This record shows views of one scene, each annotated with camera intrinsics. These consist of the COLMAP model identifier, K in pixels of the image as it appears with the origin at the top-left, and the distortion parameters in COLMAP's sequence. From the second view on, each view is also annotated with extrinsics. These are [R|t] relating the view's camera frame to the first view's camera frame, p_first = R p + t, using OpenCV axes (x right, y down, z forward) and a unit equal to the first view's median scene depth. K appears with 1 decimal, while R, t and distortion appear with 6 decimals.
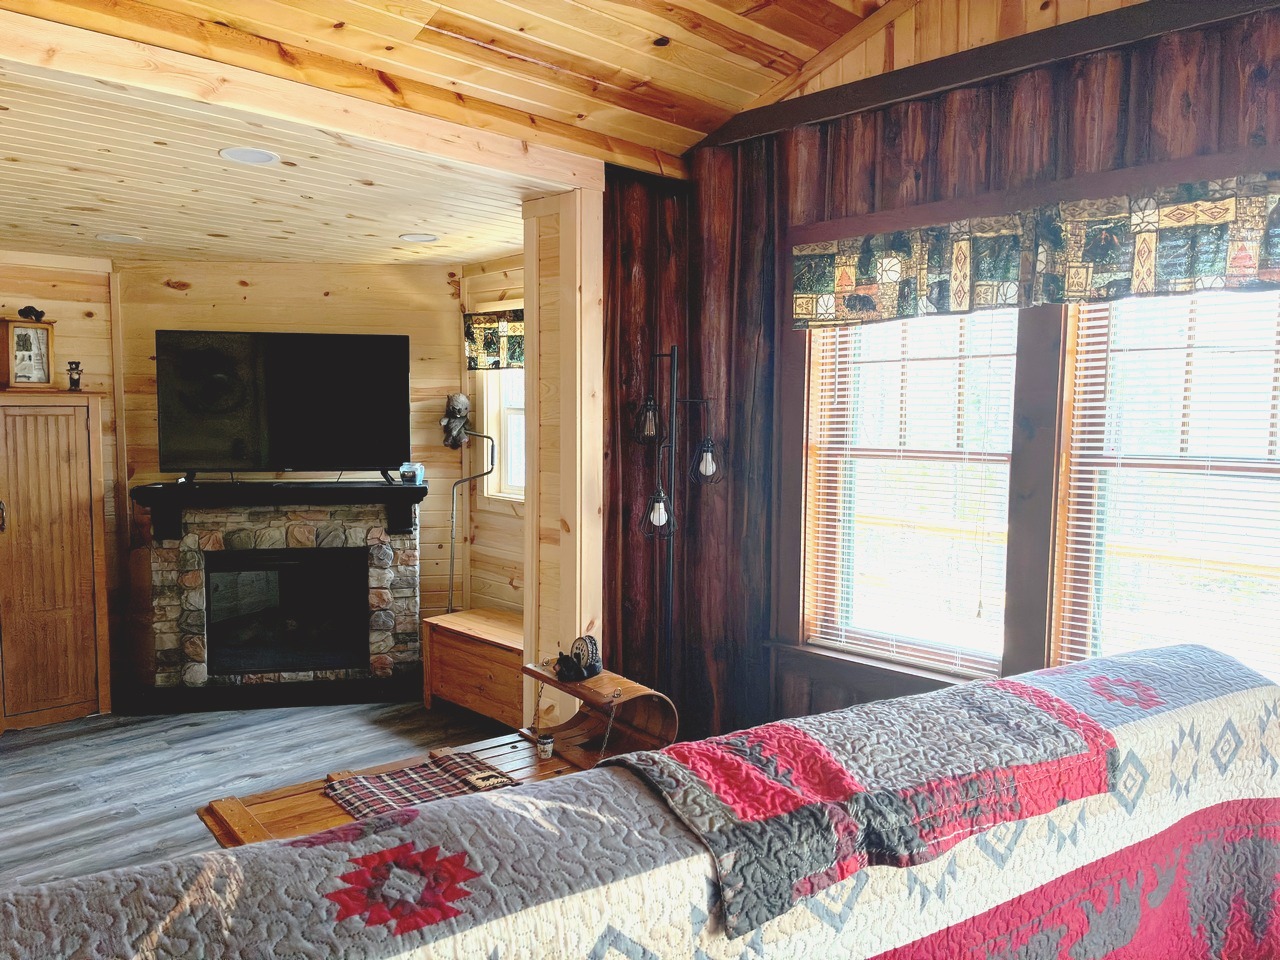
lens RADIAL K [[964.9, 0, 640.5], [0, 964.9, 483.8], [0, 0, 1]] dist [0.019507, -0.021045]
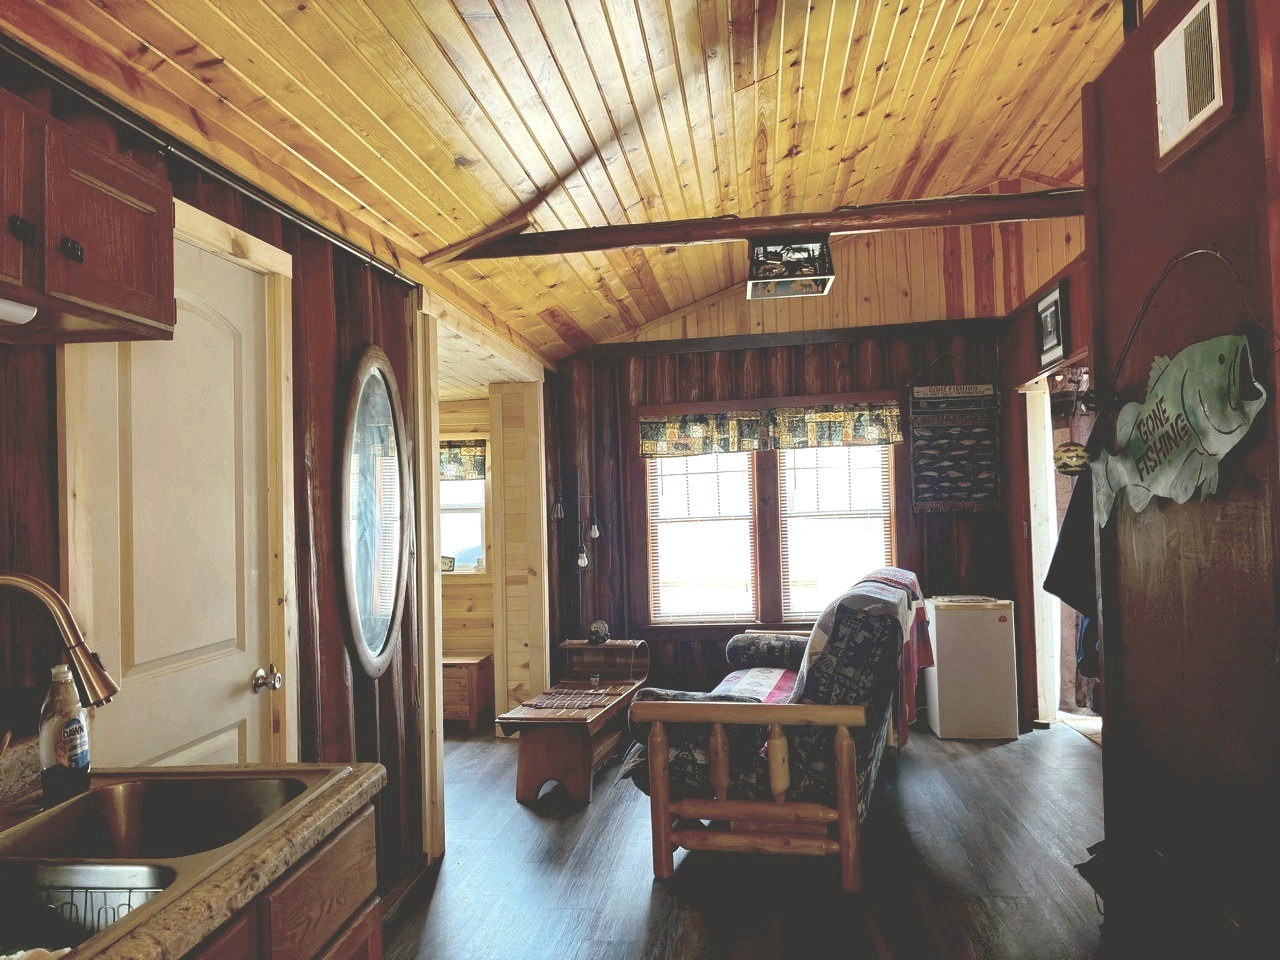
lens RADIAL K [[964.9, 0, 635.0], [0, 964.9, 480.4], [0, 0, 1]] dist [0.019507, -0.021045]
pose [[0.781742, -0.014473, 0.623434, -2.246796], [0.090517, 0.991776, -0.090478, 0.121007], [-0.616998, 0.127162, 0.776623, -1.037032]]
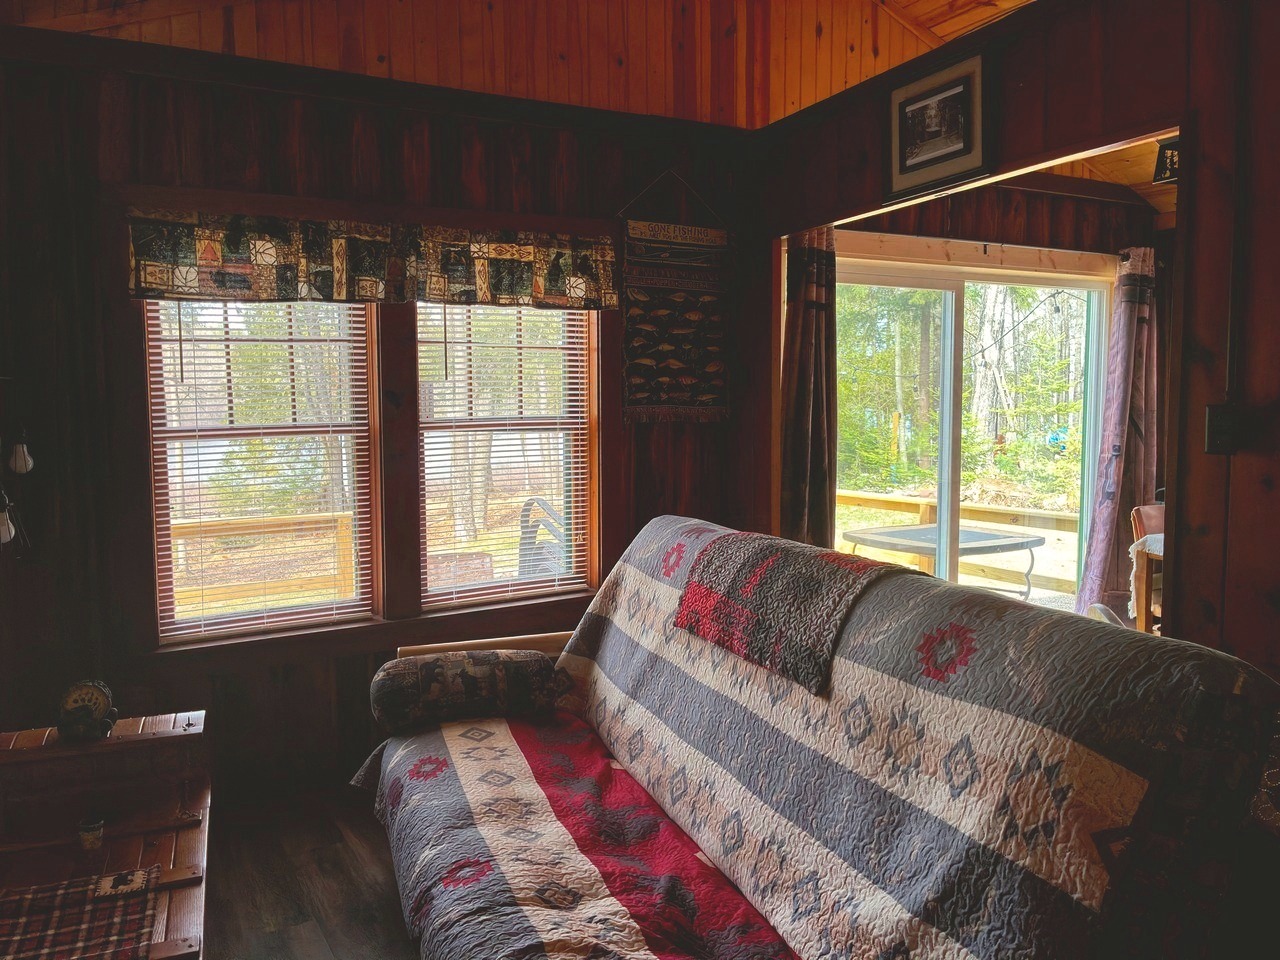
lens RADIAL K [[964.9, 0, 634.0], [0, 964.9, 483.1], [0, 0, 1]] dist [0.019507, -0.021045]
pose [[0.253496, -0.087564, 0.963365, -1.285239], [0.098152, 0.993083, 0.064438, -0.007067], [-0.962344, 0.078221, 0.260337, 0.713635]]
